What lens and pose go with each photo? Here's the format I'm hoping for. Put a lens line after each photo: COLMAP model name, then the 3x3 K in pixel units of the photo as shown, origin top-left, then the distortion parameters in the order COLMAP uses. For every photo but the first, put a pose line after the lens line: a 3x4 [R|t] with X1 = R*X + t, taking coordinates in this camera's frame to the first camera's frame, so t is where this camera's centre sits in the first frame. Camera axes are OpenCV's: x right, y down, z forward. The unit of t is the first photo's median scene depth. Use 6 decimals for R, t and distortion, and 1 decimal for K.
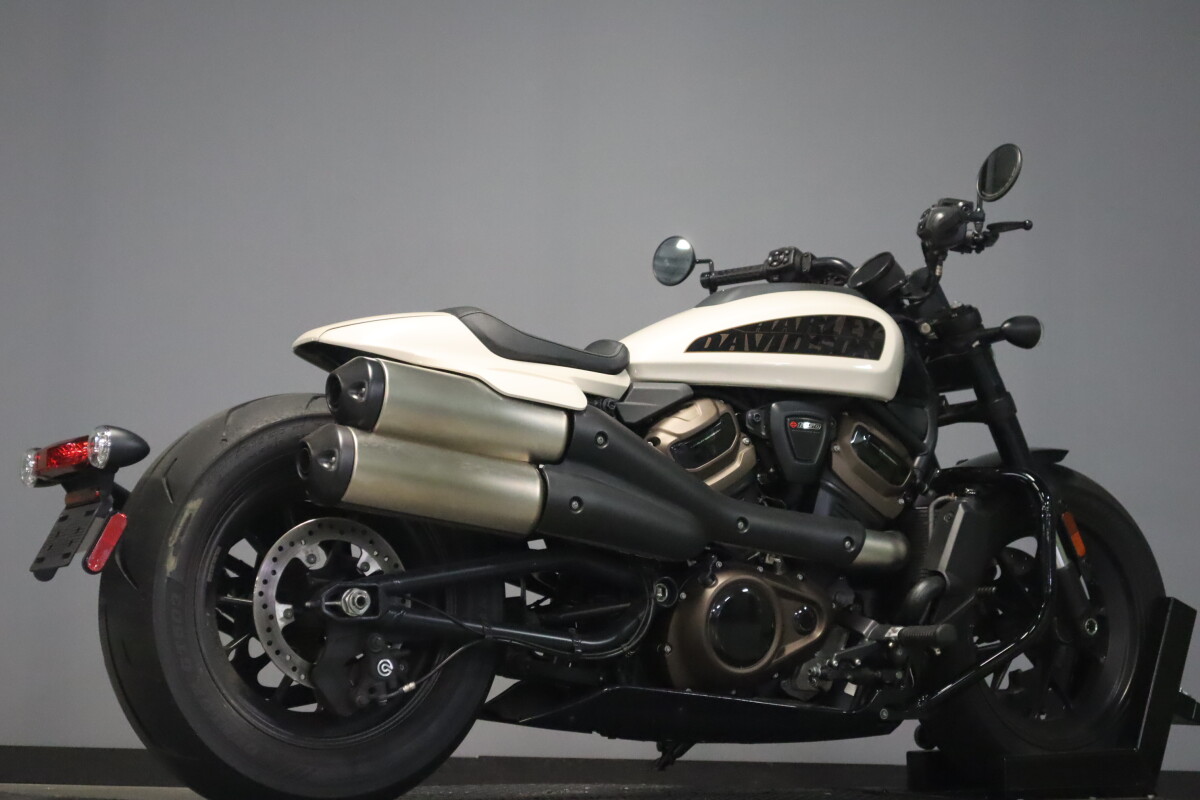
lens RADIAL K [[2061.8, 0, 600.0], [0, 2061.8, 400.0], [0, 0, 1]] dist [-0.016779, -0.105926]
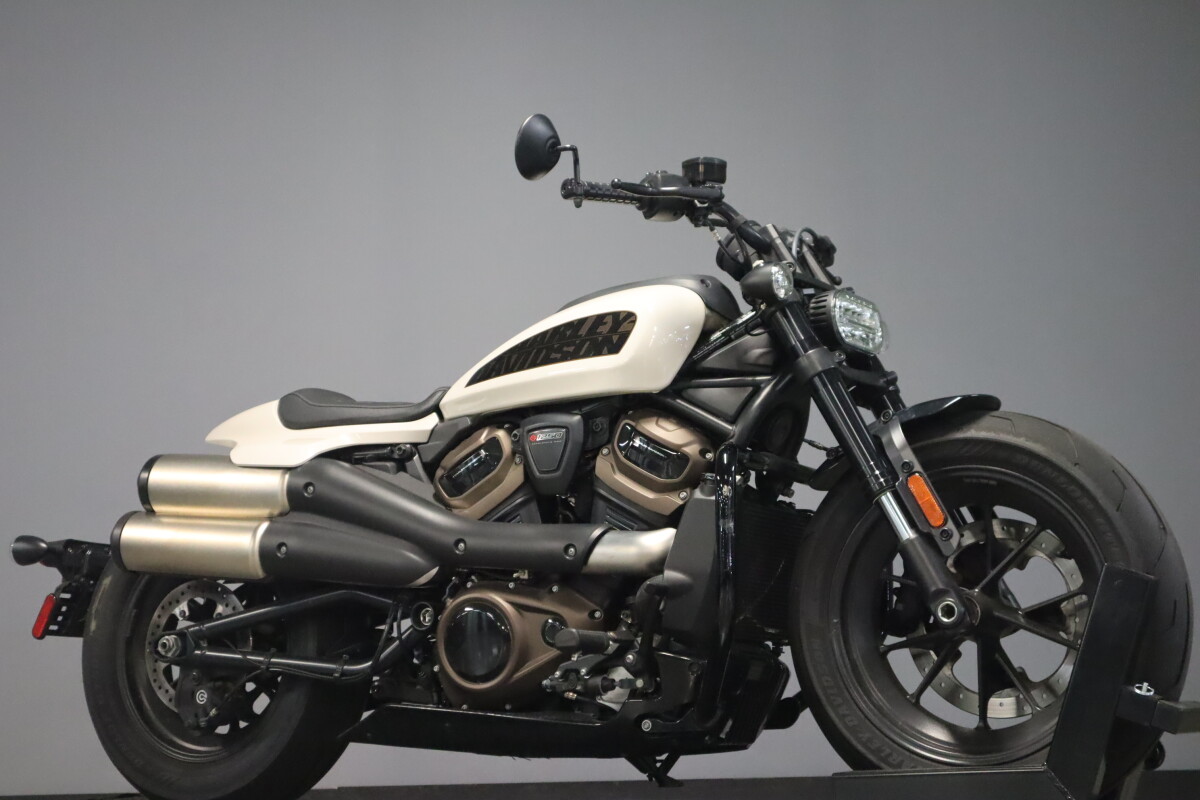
lens RADIAL K [[1980.8, 0, 600.0], [0, 1980.8, 400.0], [0, 0, 1]] dist [-0.051772, -0.045862]
pose [[0.485636, -0.164285, -0.858585, 0.953409], [0.139370, 0.984169, -0.109483, 0.105107], [0.862980, -0.066492, 0.500844, 0.556524]]
